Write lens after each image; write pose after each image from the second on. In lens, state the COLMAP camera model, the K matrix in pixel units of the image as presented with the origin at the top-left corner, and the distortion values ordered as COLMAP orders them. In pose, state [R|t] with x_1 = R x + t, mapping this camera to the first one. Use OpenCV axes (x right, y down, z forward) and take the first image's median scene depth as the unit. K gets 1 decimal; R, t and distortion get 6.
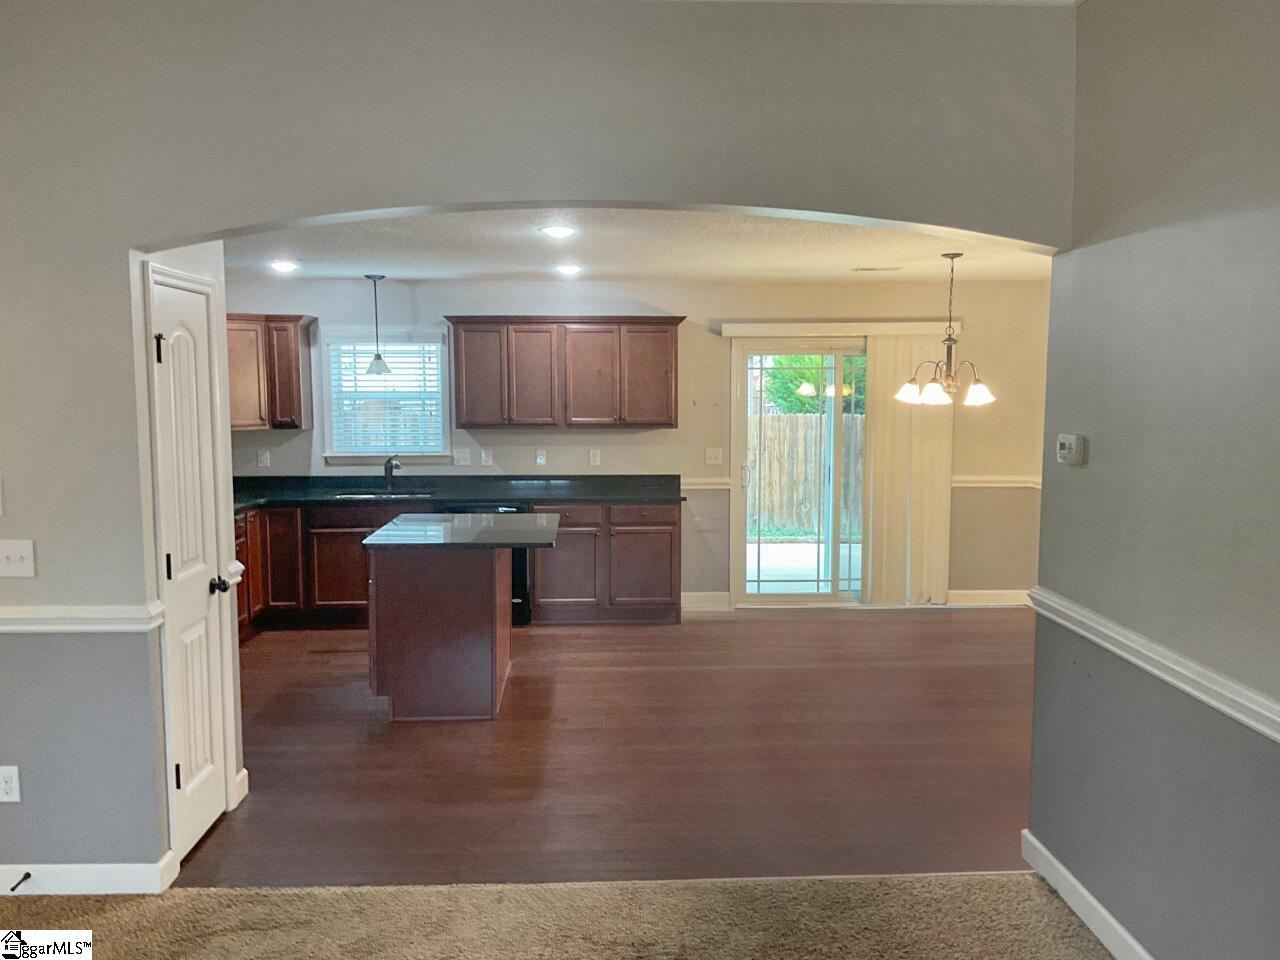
lens RADIAL K [[1080.6, 0, 638.8], [0, 1080.6, 483.4], [0, 0, 1]] dist [0.009926, 0.003473]
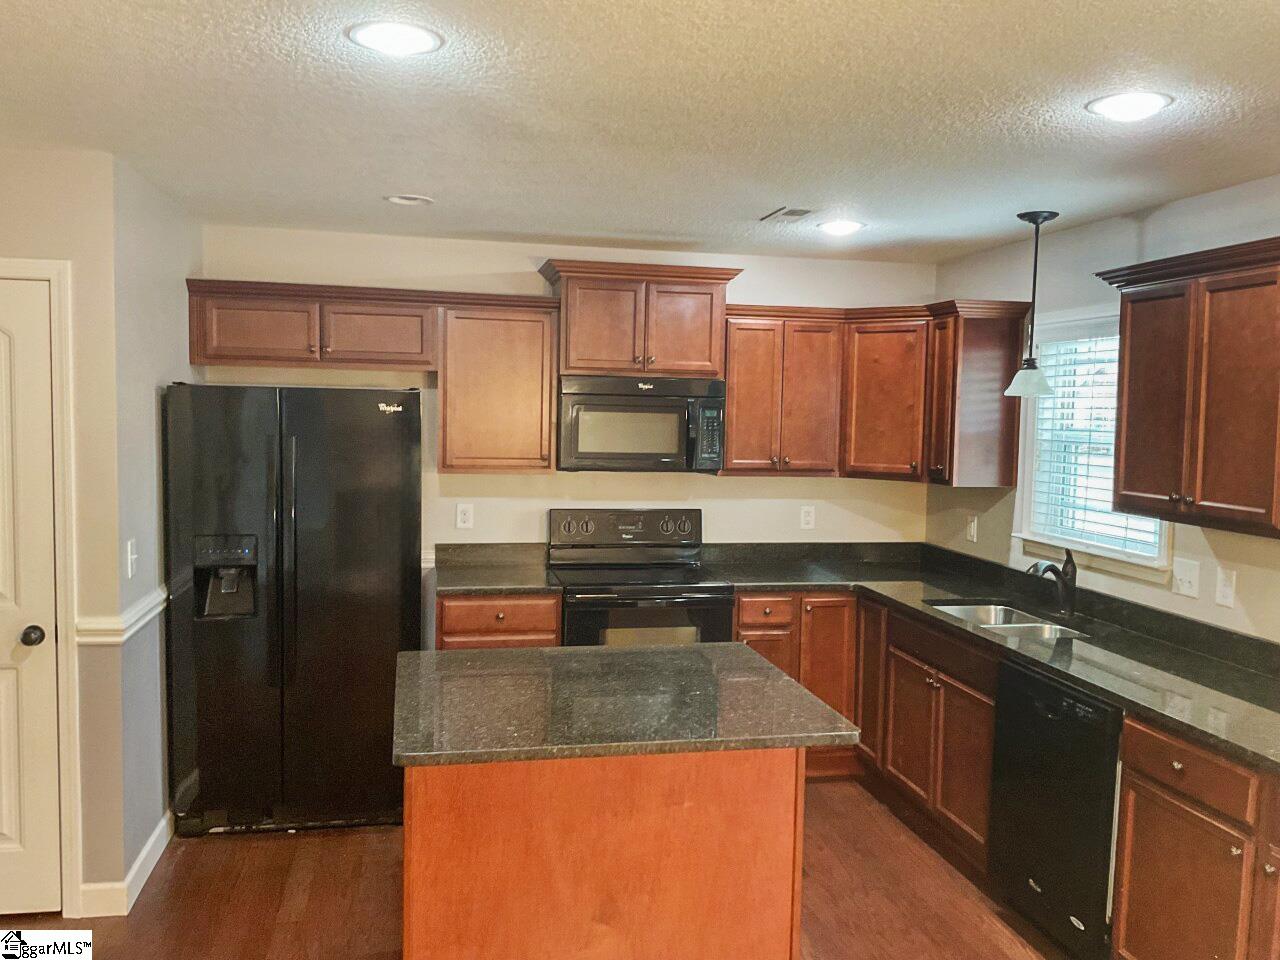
lens RADIAL K [[1080.6, 0, 638.8], [0, 1080.6, 483.4], [0, 0, 1]] dist [0.009926, 0.003473]
pose [[0.171341, 0.075980, -0.982278, 0.247631], [-0.104511, 0.992798, 0.058564, -0.066835], [0.979653, 0.092624, 0.178048, 0.690024]]
